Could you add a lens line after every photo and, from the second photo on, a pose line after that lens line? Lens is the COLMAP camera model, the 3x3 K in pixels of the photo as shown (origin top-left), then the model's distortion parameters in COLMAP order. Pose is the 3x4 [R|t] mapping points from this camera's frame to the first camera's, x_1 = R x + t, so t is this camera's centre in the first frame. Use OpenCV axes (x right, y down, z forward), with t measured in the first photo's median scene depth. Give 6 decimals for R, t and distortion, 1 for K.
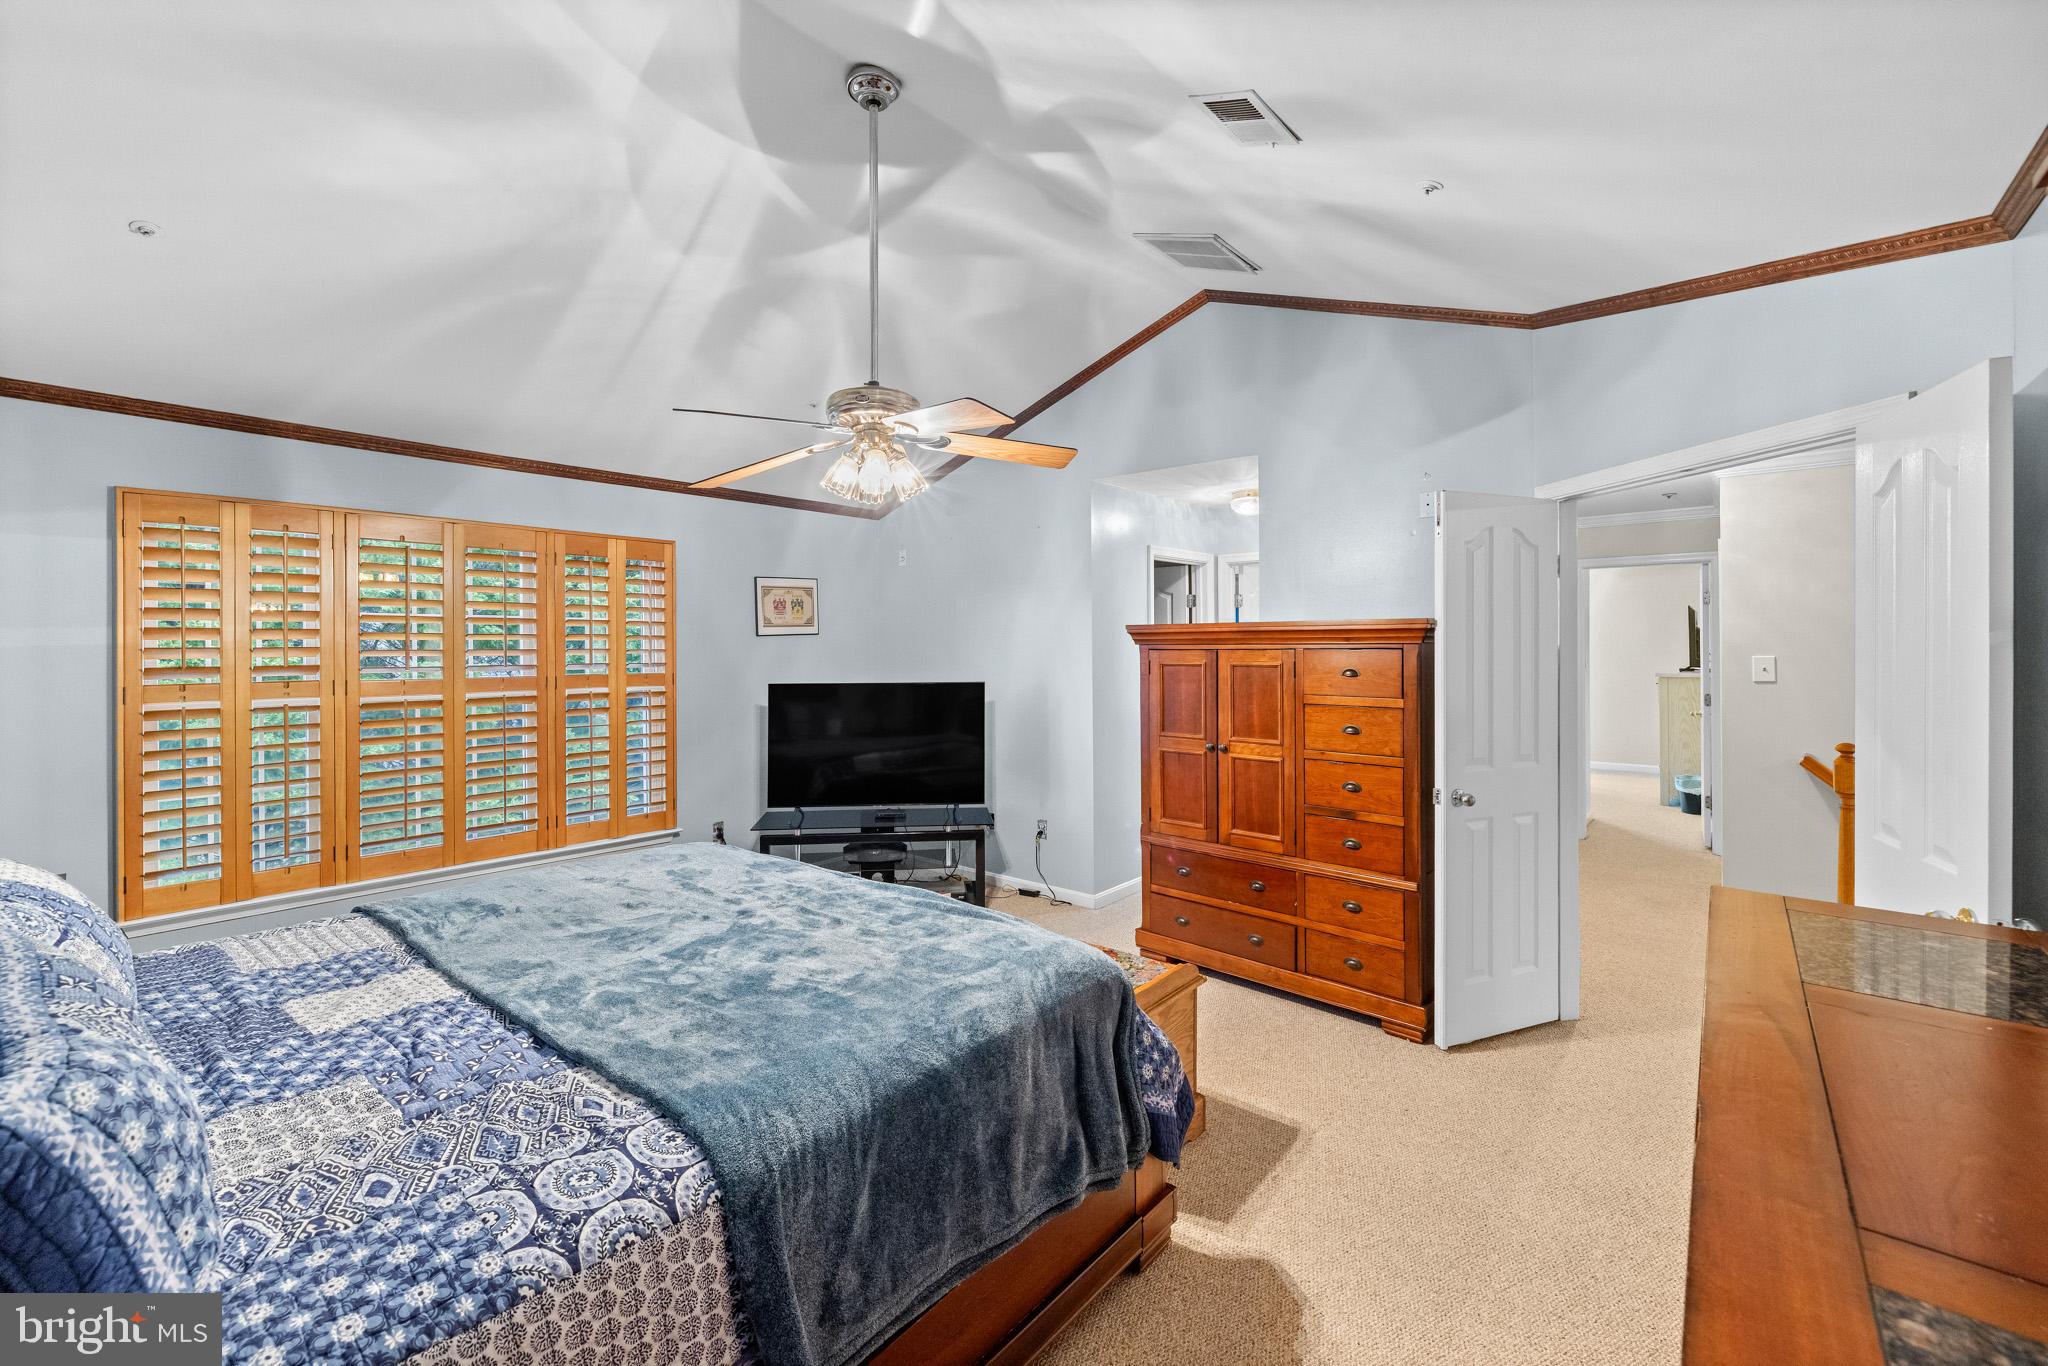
lens RADIAL K [[883.9, 0, 1030.2], [0, 883.9, 648.5], [0, 0, 1]] dist [-0.000251, -0.000035]
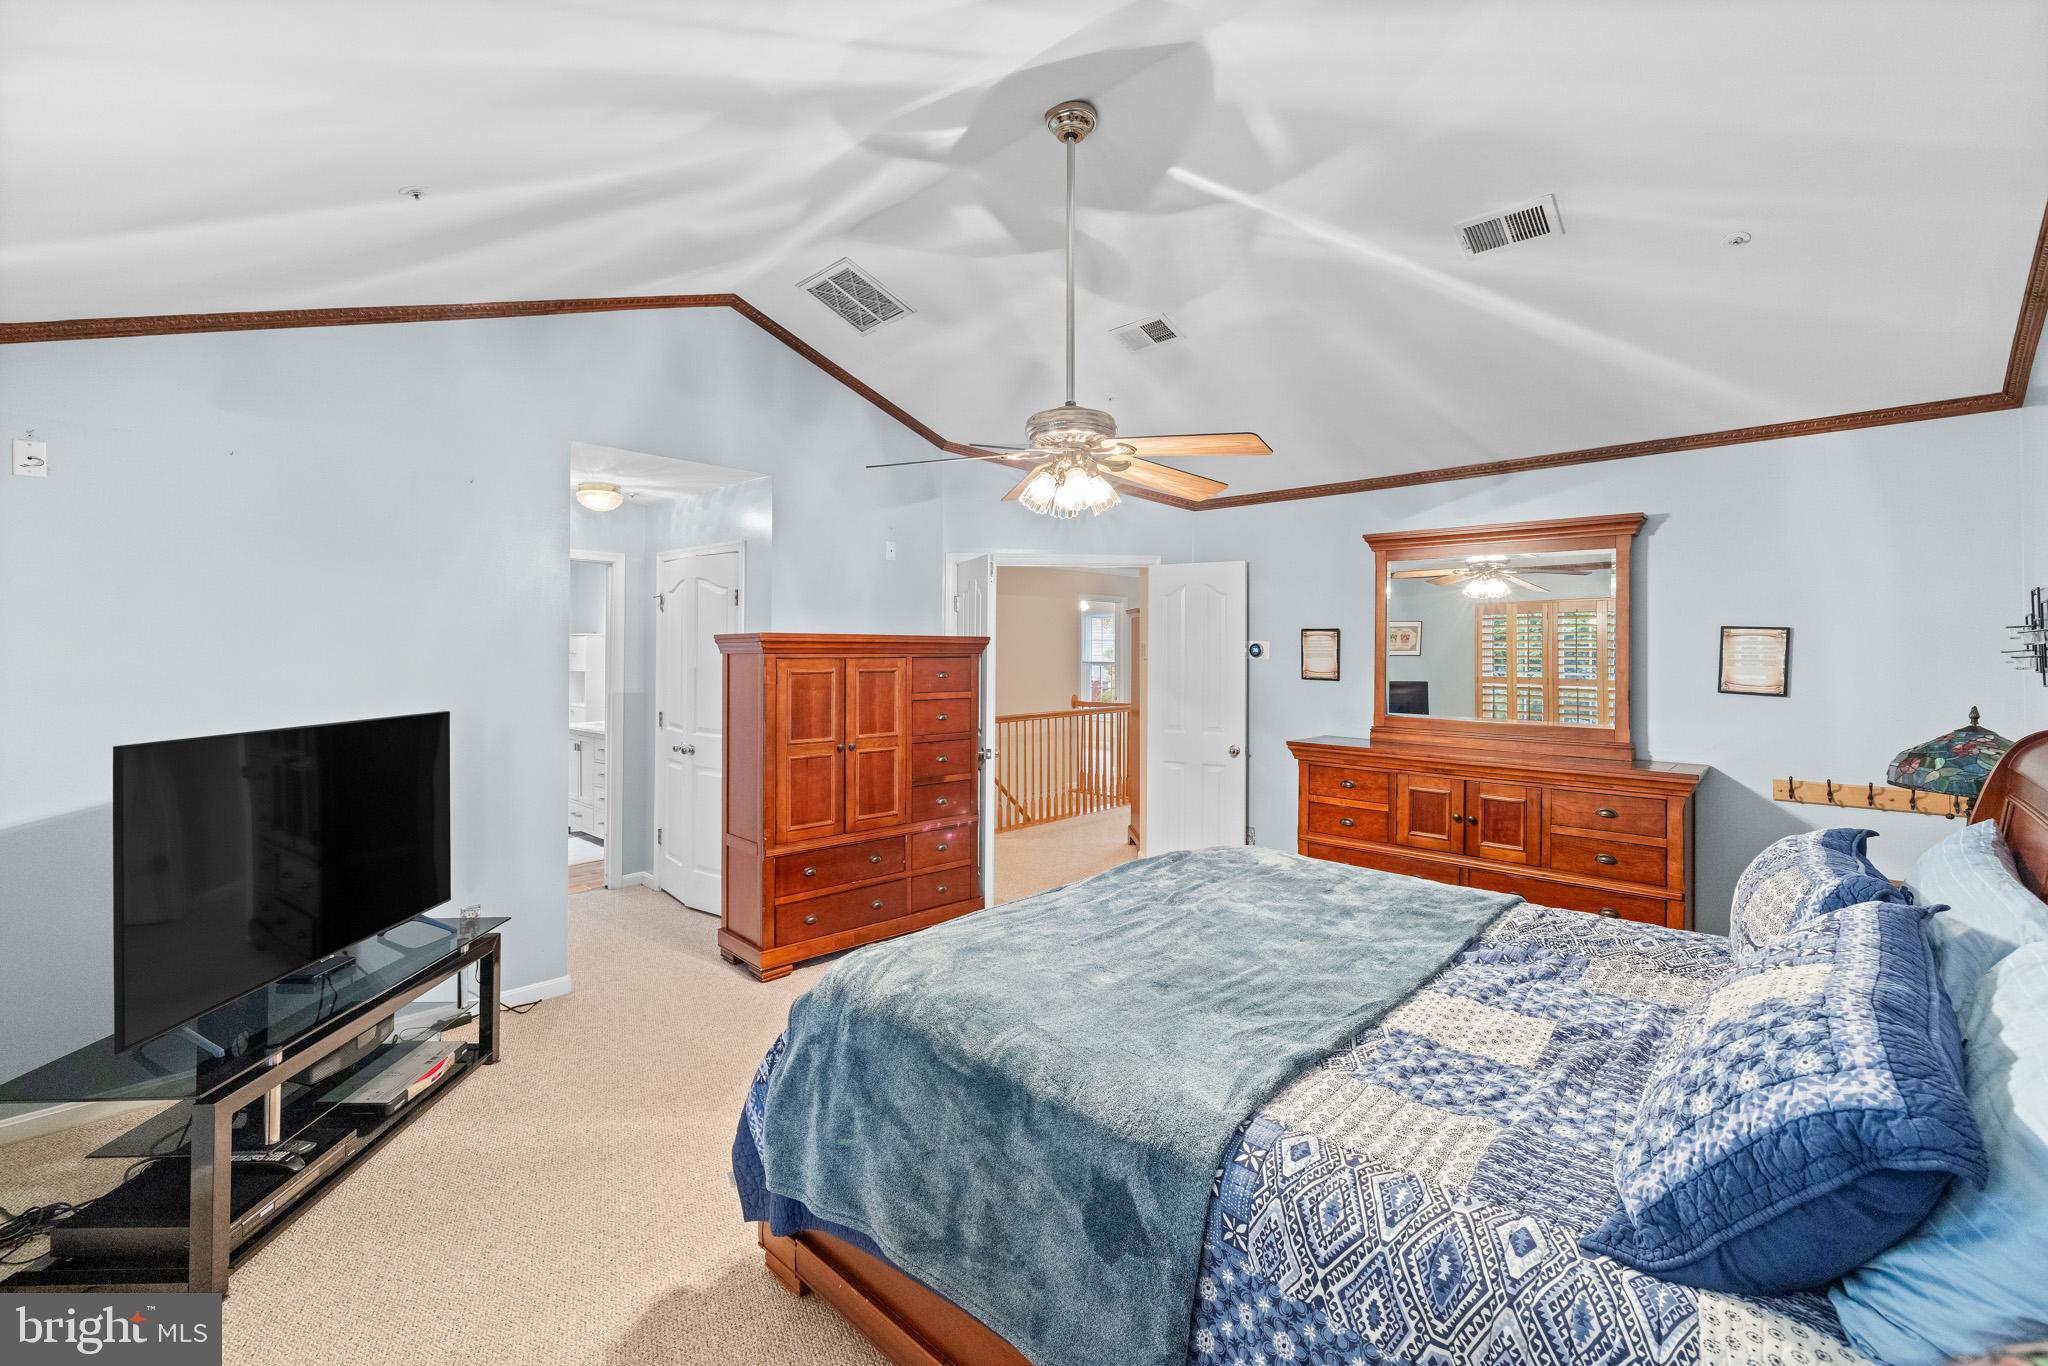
lens RADIAL K [[856.3, 0, 1014.4], [0, 856.3, 661.9], [0, 0, 1]] dist [-0.000416, -0.000234]
pose [[0.061401, -0.010605, 0.998057, -0.850247], [-0.004800, 0.999929, 0.010920, -0.007348], [-0.998102, -0.005461, 0.061345, 0.717348]]
